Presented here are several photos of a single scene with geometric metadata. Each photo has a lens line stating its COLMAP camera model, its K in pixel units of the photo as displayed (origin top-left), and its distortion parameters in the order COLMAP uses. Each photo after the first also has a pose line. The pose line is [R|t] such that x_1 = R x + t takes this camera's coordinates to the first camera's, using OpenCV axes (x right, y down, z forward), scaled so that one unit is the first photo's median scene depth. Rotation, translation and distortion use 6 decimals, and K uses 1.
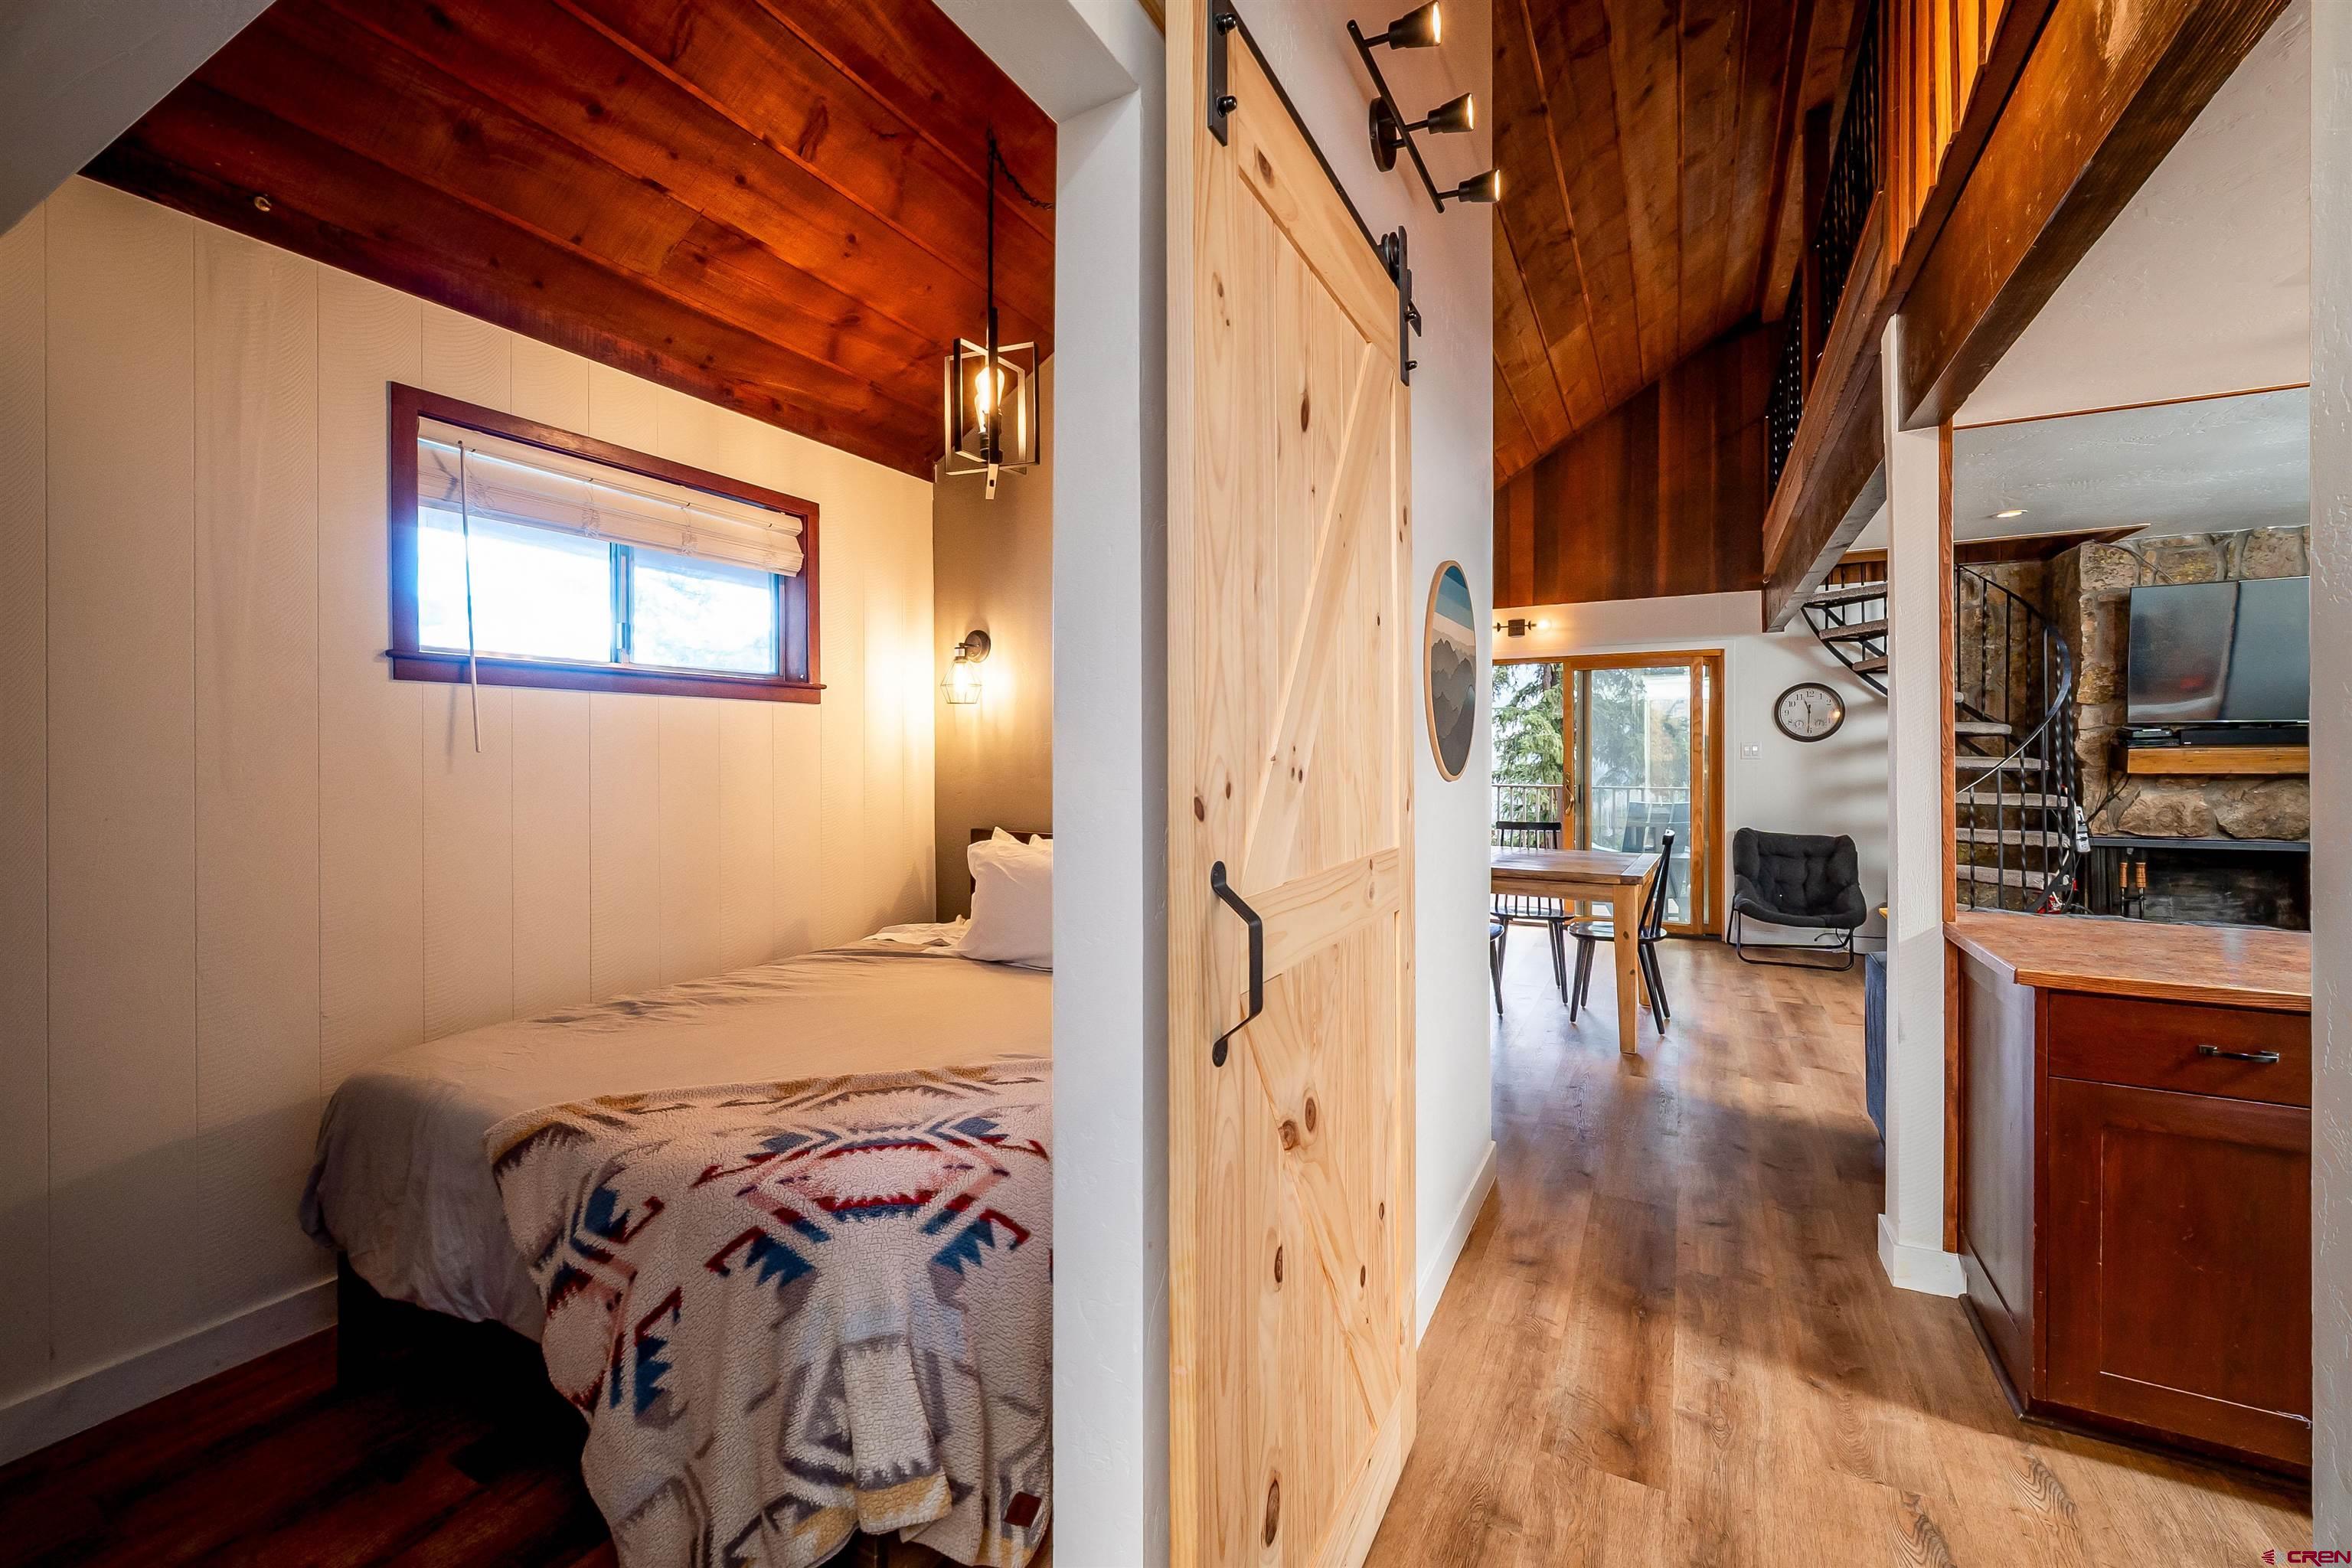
lens RADIAL K [[970.7, 0, 1146.6], [0, 970.7, 771.3], [0, 0, 1]] dist [-0.003312, -0.000538]
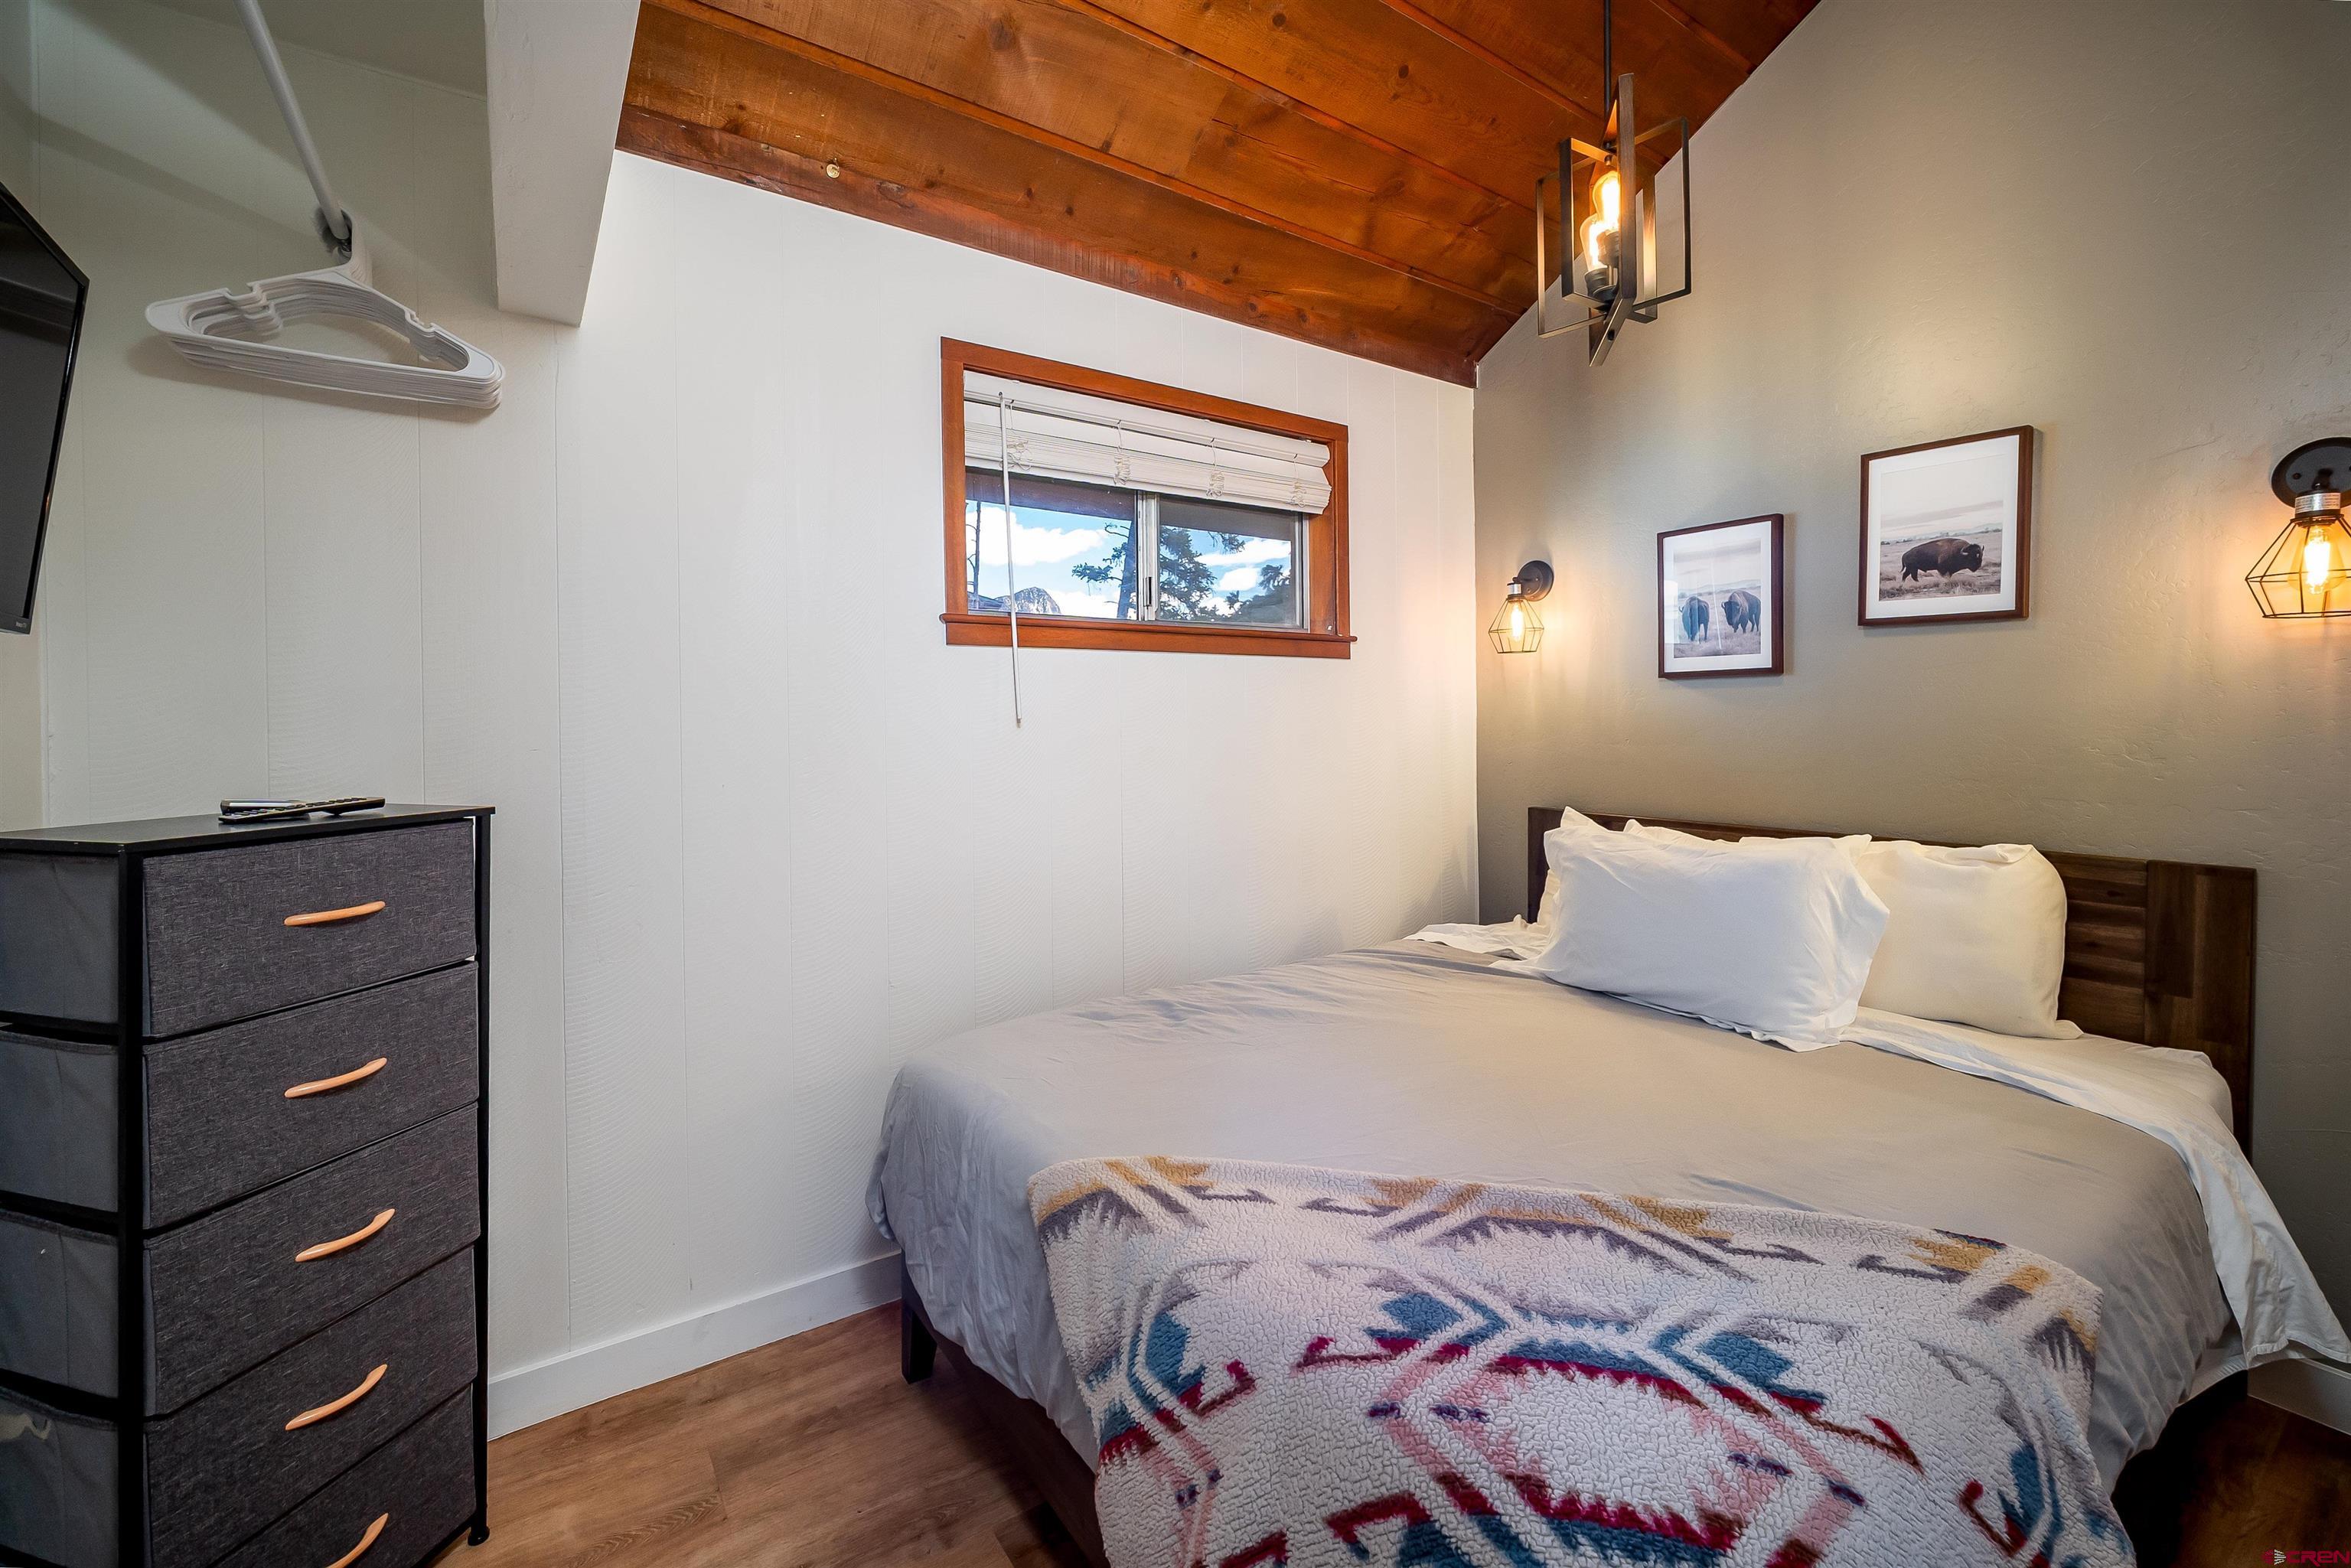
lens RADIAL K [[970.3, 0, 1146.1], [0, 970.3, 771.3], [0, 0, 1]] dist [-0.003312, -0.000538]
pose [[0.889531, 0.014248, -0.456653, -0.225691], [0.002038, 0.999380, 0.035152, -0.000296], [0.456871, -0.032200, 0.888950, 0.326287]]
